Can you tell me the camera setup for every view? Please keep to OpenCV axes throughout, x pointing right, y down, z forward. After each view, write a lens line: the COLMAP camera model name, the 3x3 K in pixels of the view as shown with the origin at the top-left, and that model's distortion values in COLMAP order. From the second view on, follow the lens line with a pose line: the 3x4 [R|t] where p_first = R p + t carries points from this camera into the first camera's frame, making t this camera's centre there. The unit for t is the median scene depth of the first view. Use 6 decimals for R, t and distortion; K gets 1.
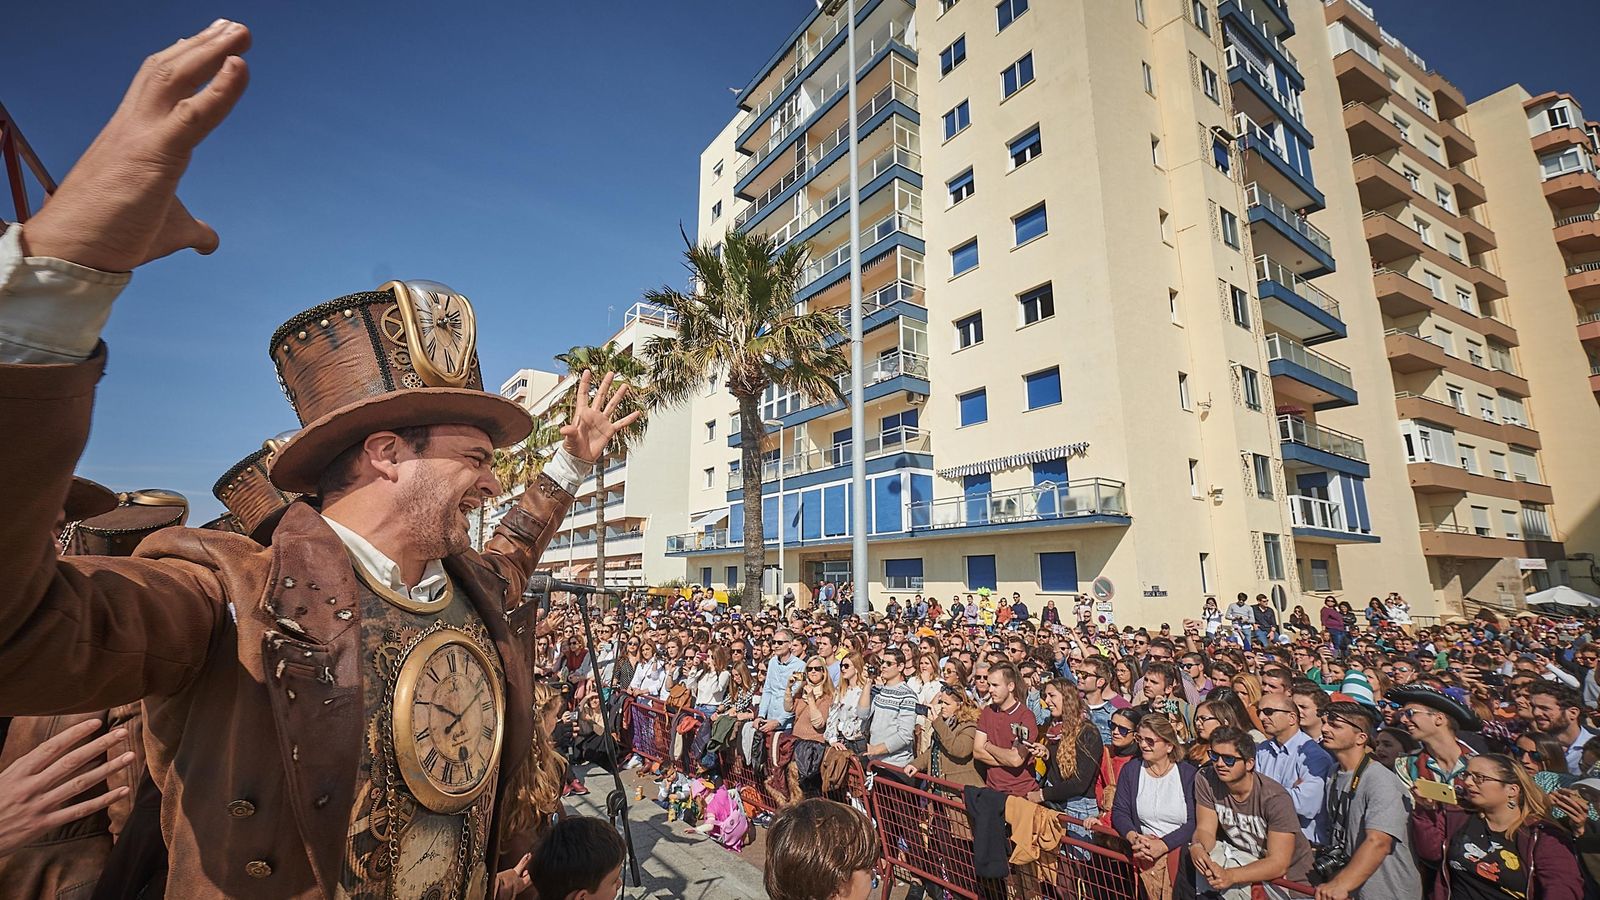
lens RADIAL K [[683.0, 0, 796.8], [0, 683.0, 444.4], [0, 0, 1]] dist [-0.001313, -0.000322]
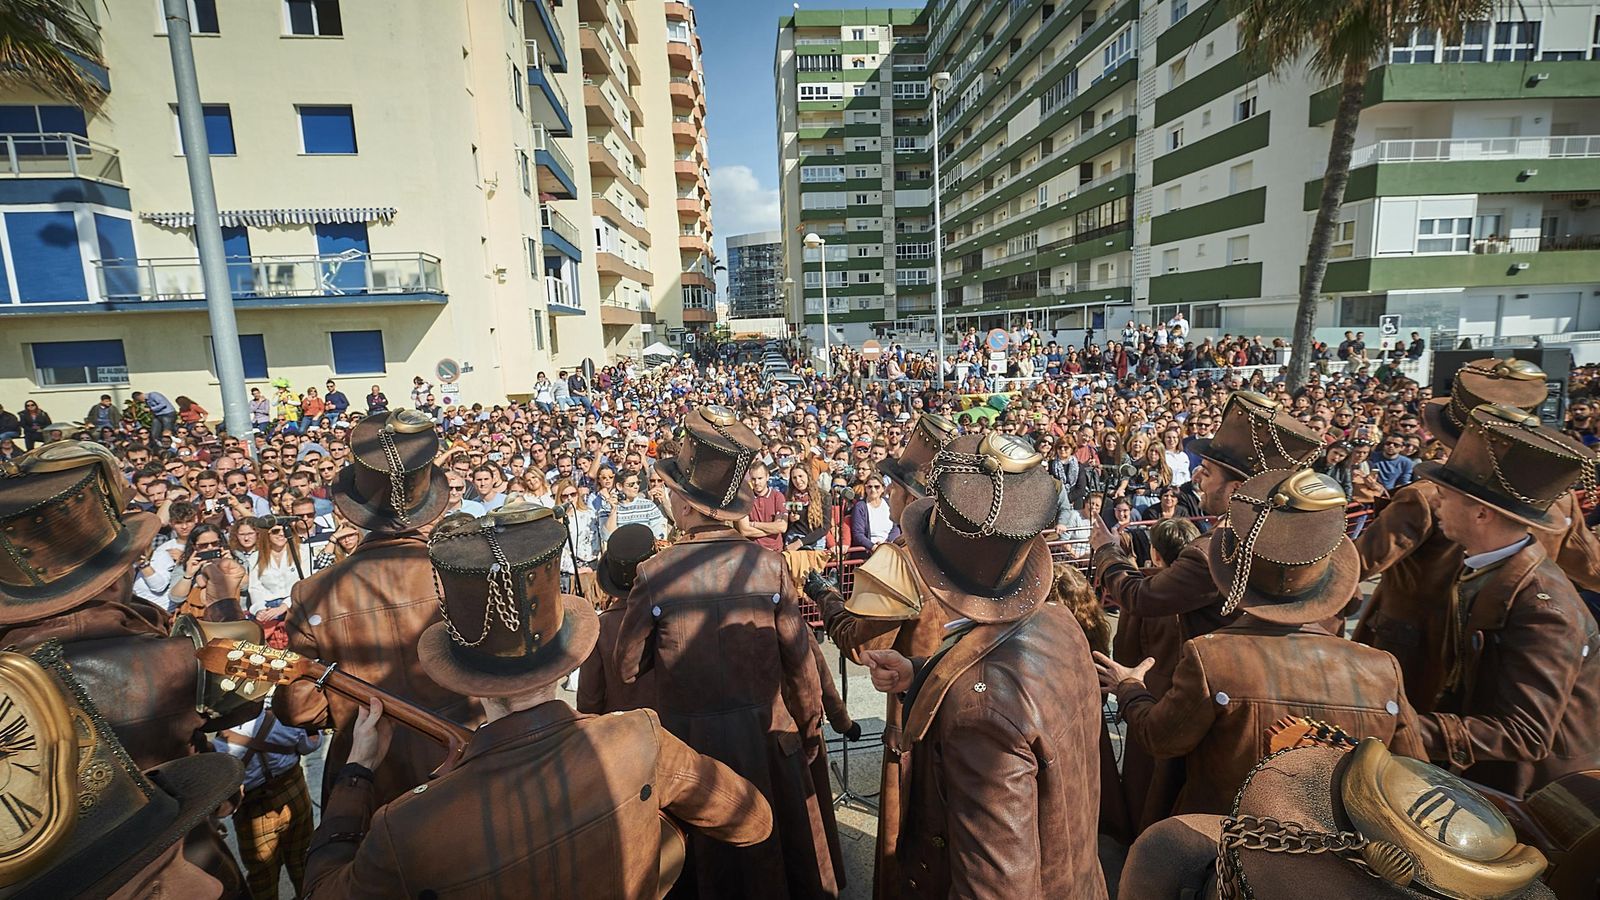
lens RADIAL K [[693.6, 0, 795.5], [0, 693.6, 426.3], [0, 0, 1]] dist [0.000445, -0.000062]
pose [[0.437837, -0.146078, 0.887107, -0.174804], [-0.142871, 0.962868, 0.229069, -0.010297], [-0.887630, -0.227037, 0.400709, 0.094585]]
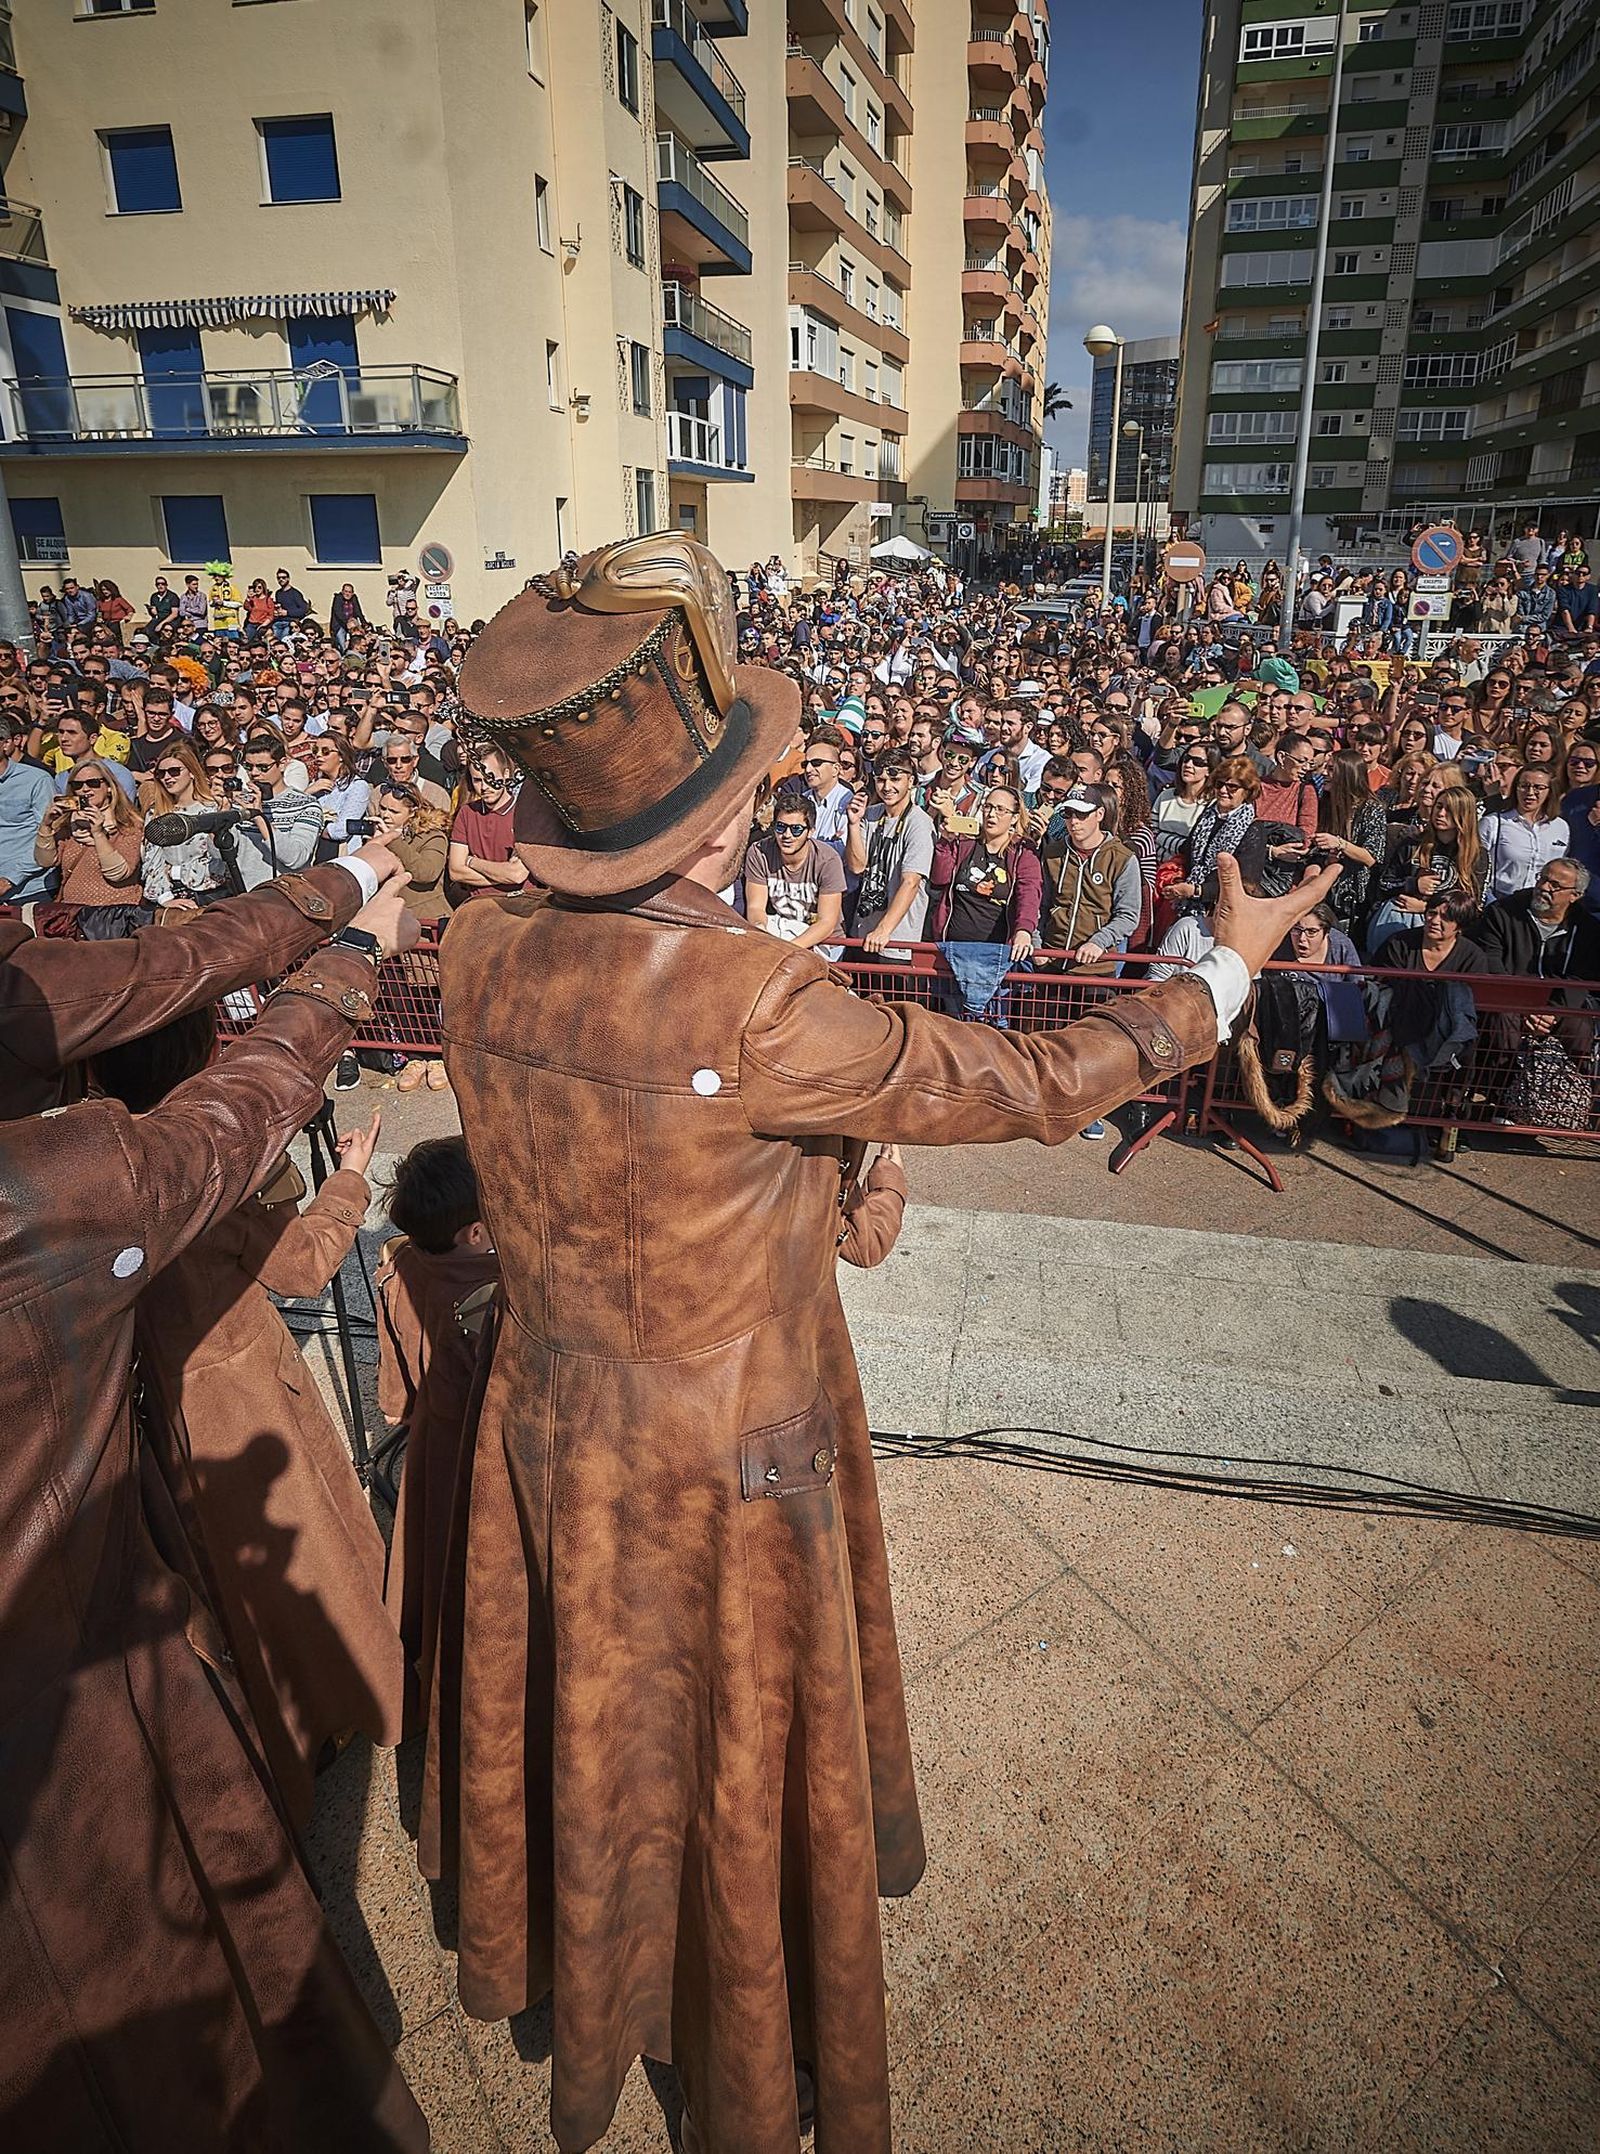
lens RADIAL K [[1166.2, 0, 820.3], [0, 1166.2, 859.6], [0, 0, 1]] dist [-0.000052, -0.000987]
pose [[0.706104, -0.201320, 0.678887, -0.057119], [-0.136244, 0.902194, 0.409247, -0.019390], [-0.694878, -0.381465, 0.609614, 0.006821]]
